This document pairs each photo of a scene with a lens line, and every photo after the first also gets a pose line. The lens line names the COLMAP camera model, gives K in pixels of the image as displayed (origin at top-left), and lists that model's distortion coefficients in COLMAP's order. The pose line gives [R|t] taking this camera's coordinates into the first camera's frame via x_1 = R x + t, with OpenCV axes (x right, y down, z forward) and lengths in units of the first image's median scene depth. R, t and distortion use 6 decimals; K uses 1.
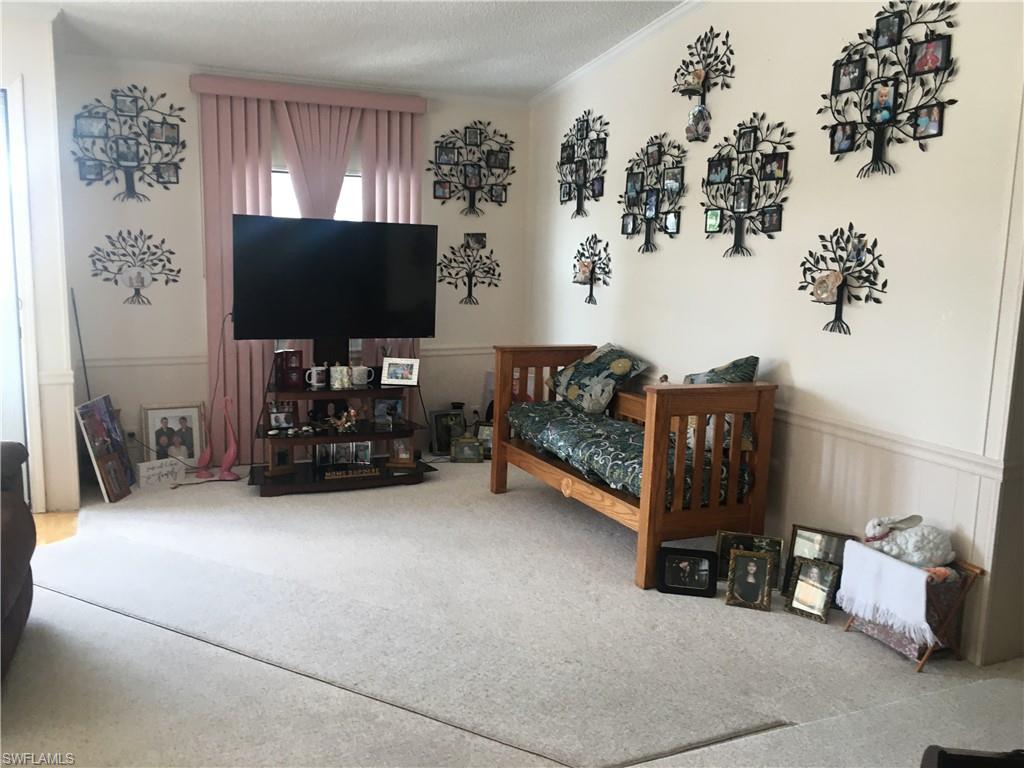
lens RADIAL K [[867.4, 0, 510.8], [0, 867.4, 383.7], [0, 0, 1]] dist [0.065677, -0.087207]
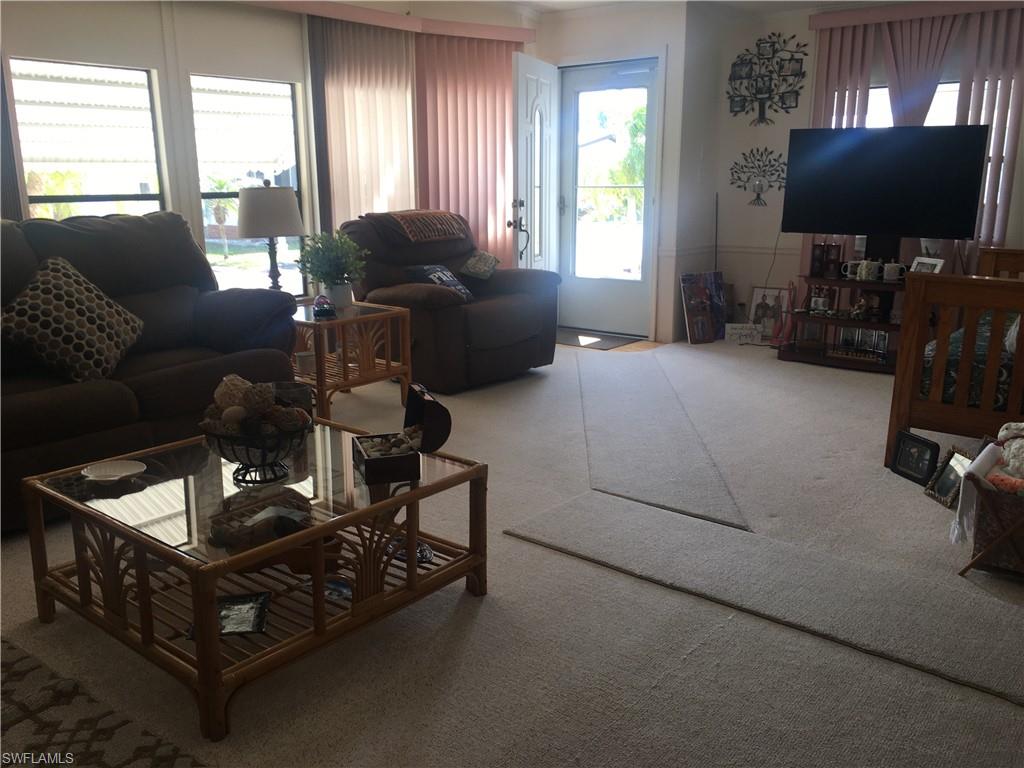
lens RADIAL K [[867.4, 0, 510.5], [0, 867.4, 383.9], [0, 0, 1]] dist [0.065677, -0.087207]
pose [[0.454699, 0.182778, -0.871689, 0.608909], [-0.118903, 0.982412, 0.143971, 0.028181], [0.882672, 0.038183, 0.468435, 0.070537]]
